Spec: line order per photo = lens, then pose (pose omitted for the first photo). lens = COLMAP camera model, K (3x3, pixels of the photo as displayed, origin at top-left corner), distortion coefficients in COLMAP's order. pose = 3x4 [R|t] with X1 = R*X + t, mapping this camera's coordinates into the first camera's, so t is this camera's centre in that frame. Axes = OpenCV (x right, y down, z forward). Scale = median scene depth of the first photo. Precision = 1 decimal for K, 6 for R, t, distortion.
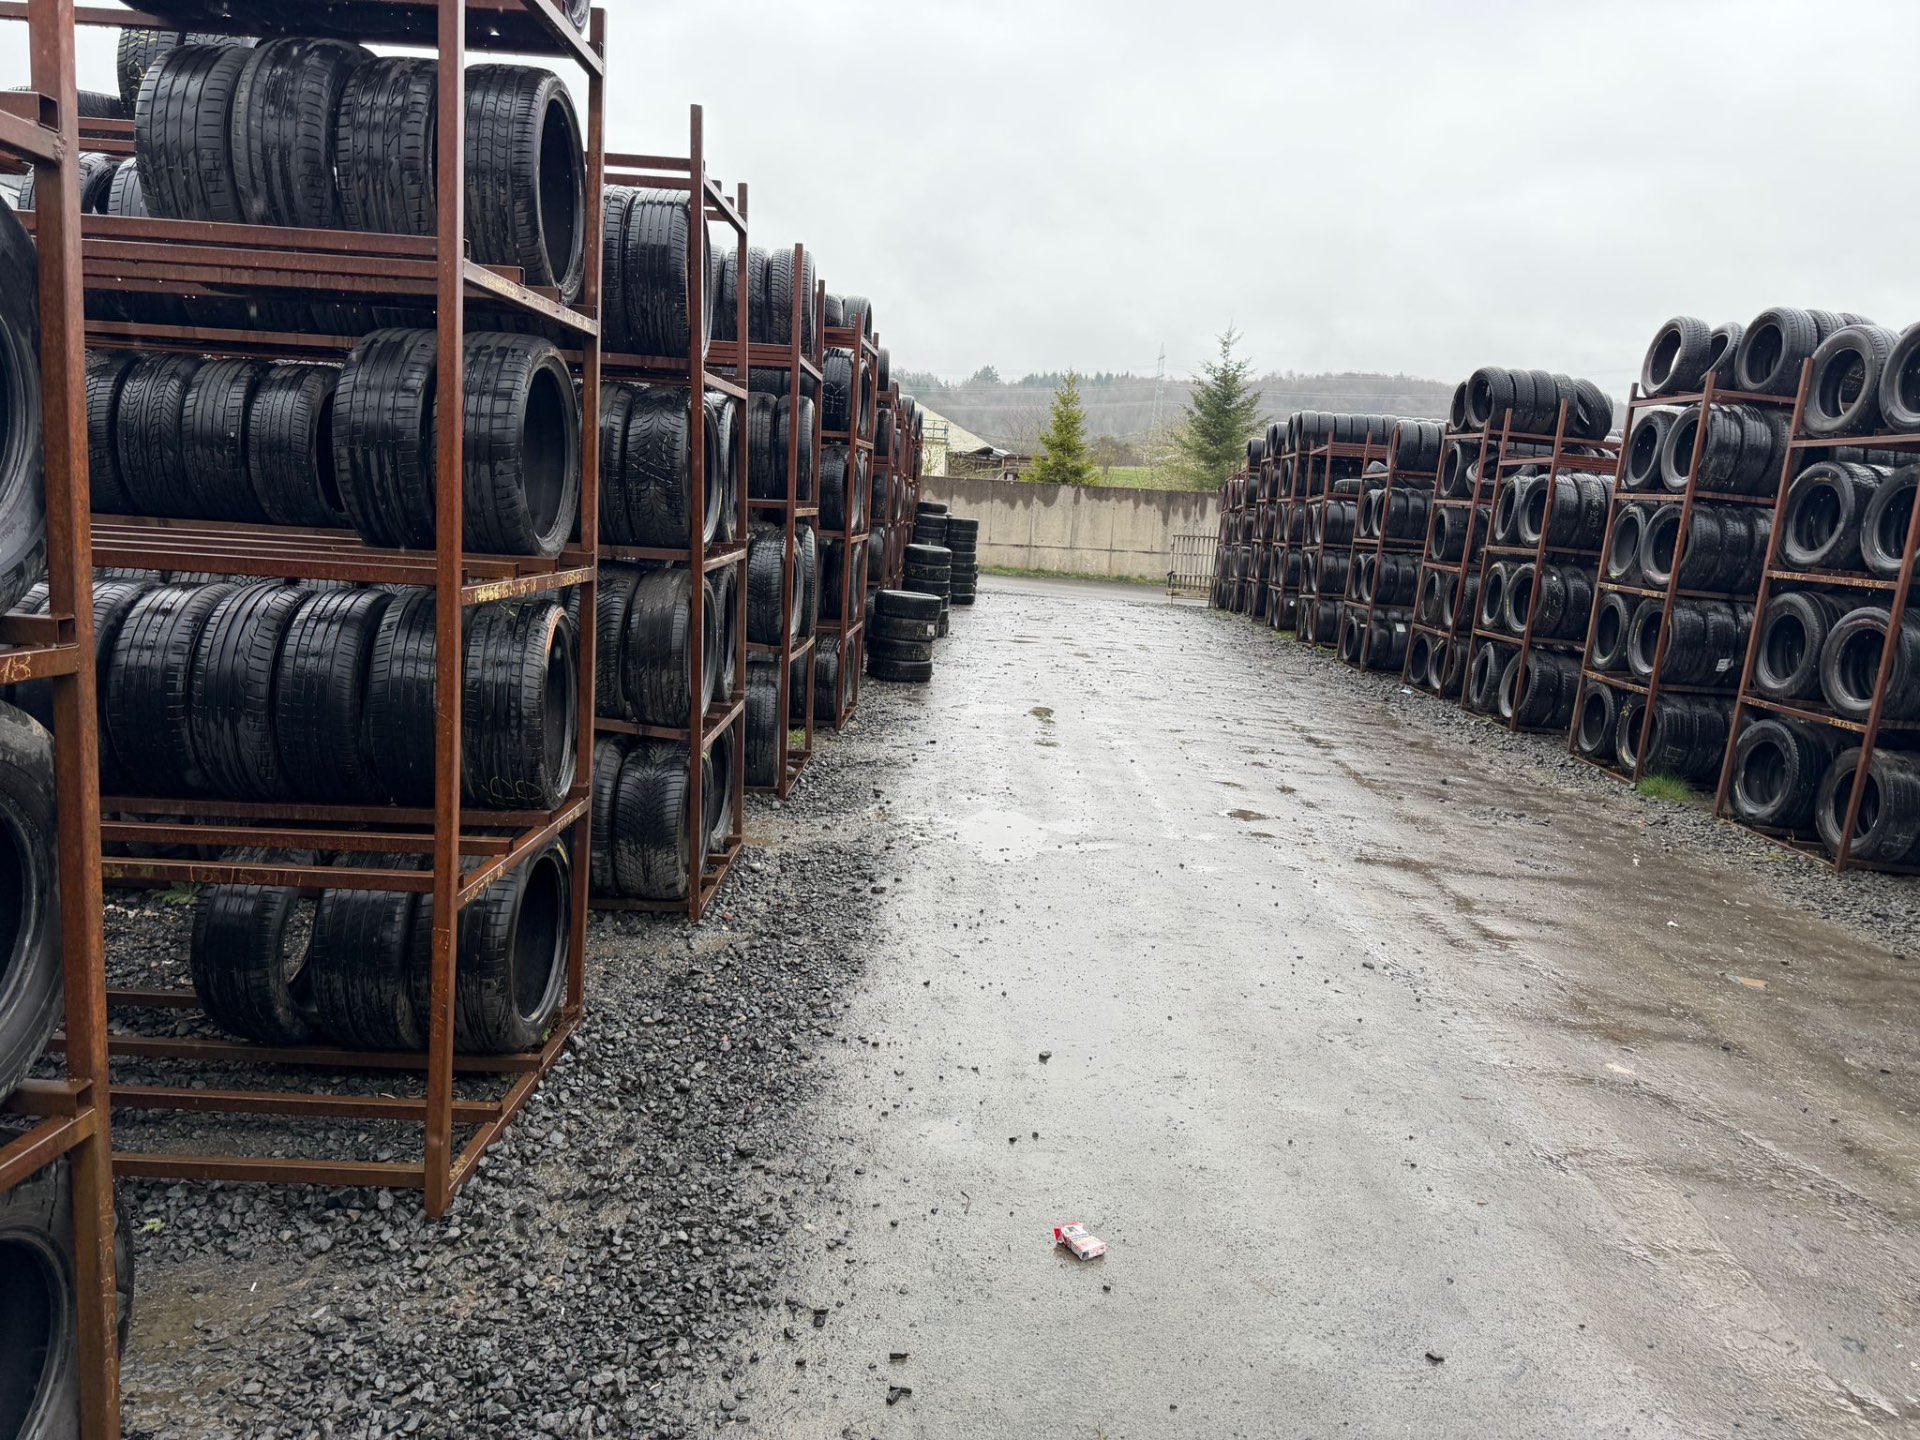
lens RADIAL K [[1350.2, 0, 961.9], [0, 1350.2, 723.7], [0, 0, 1]] dist [-0.001101, -0.001943]
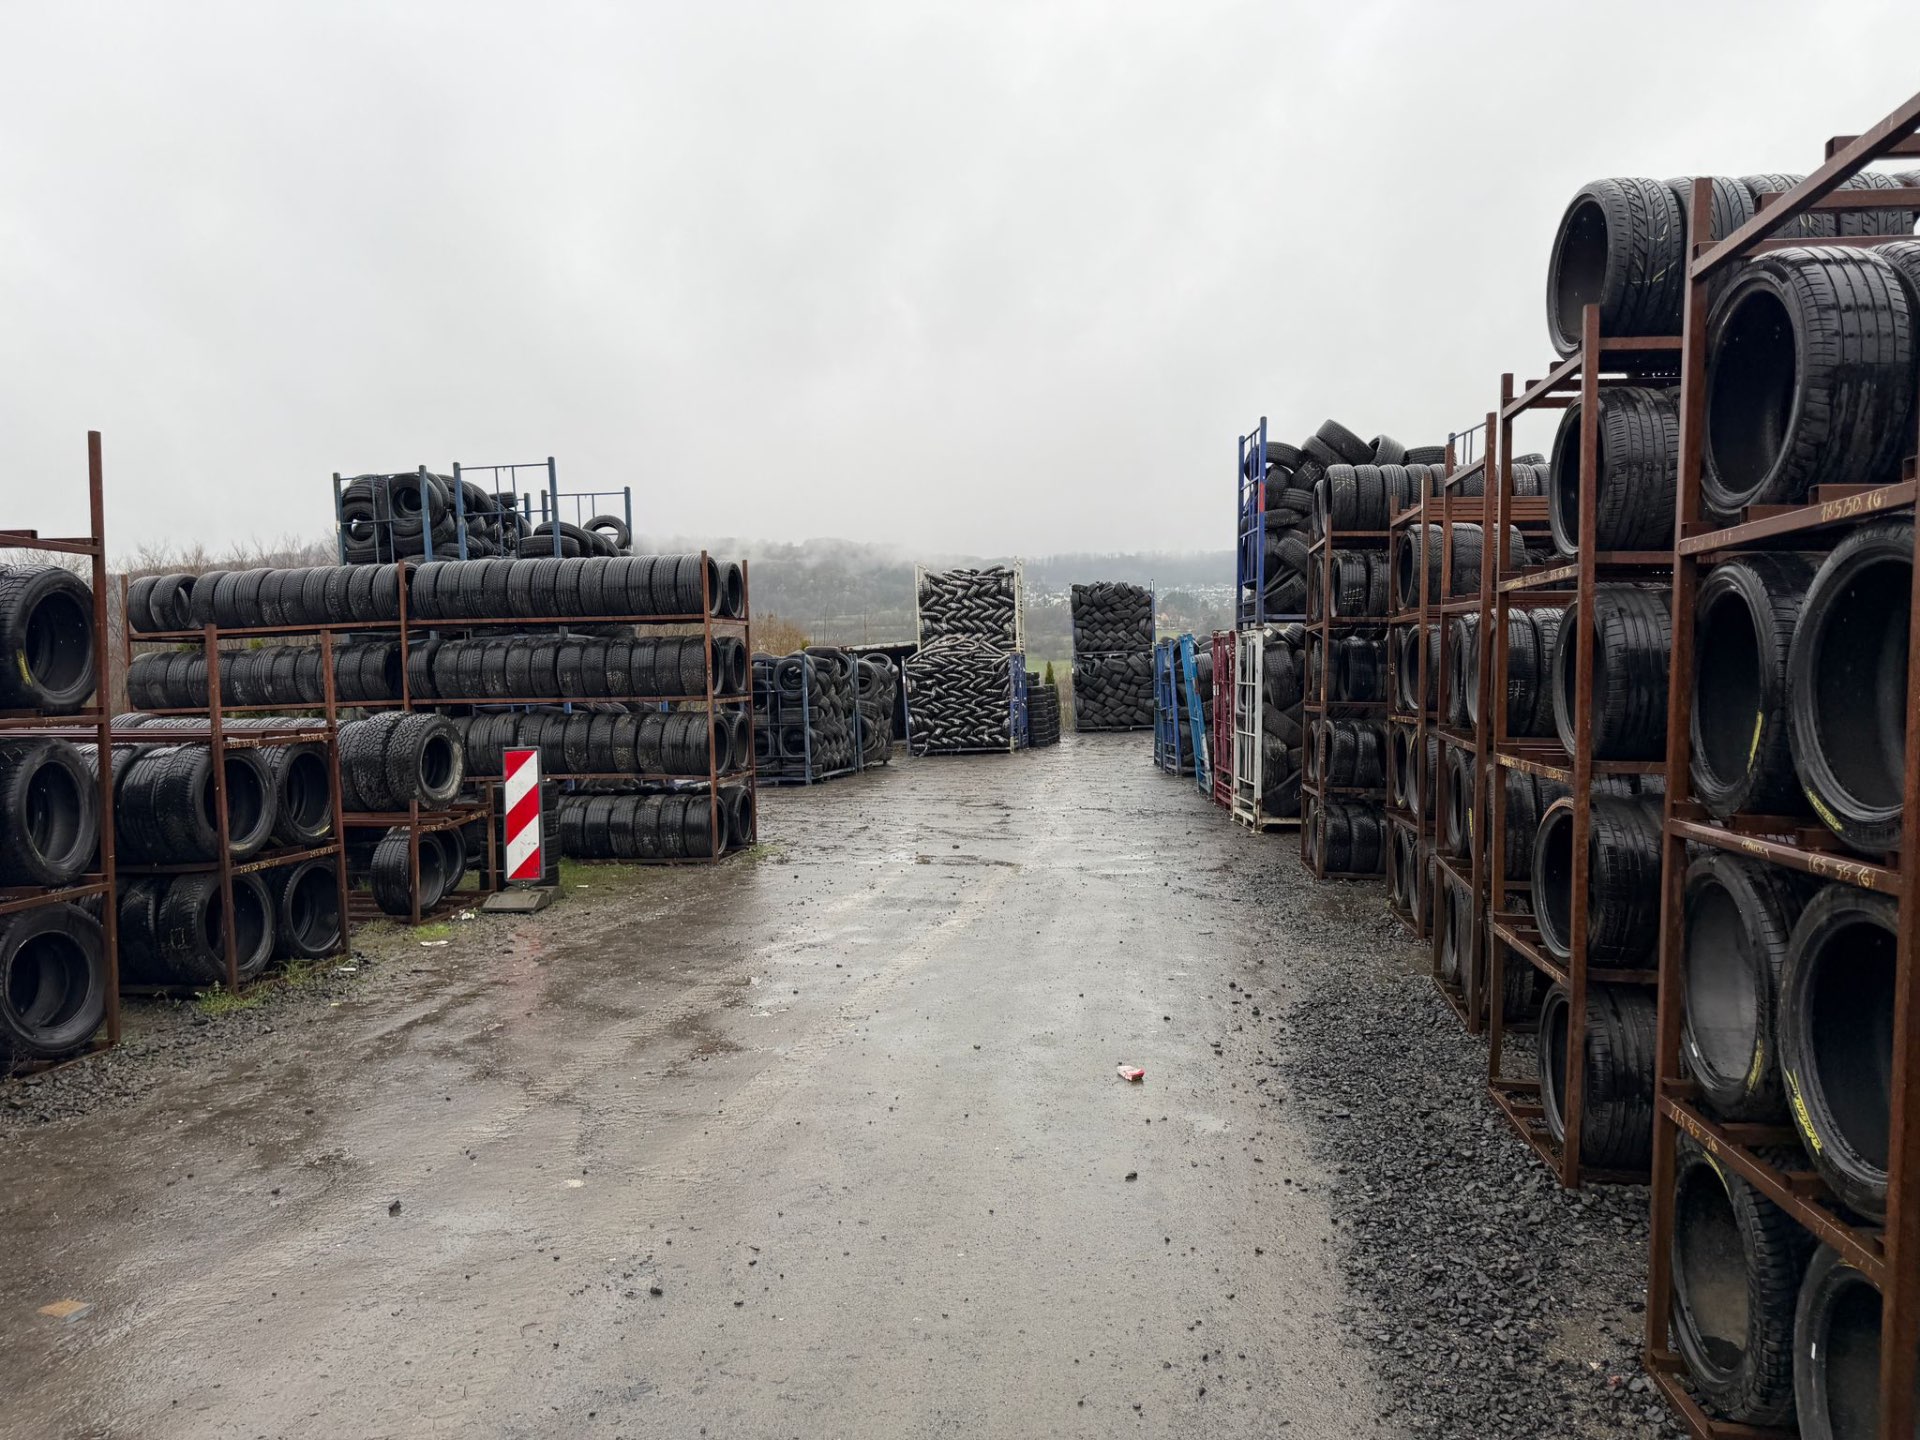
lens RADIAL K [[1350.2, 0, 962.2], [0, 1350.2, 725.0], [0, 0, 1]] dist [-0.001101, -0.001943]
pose [[-0.988848, -0.078265, 0.126705, 0.089482], [-0.049107, 0.974551, 0.218723, -0.359058], [-0.140599, 0.210061, -0.967526, 2.057008]]
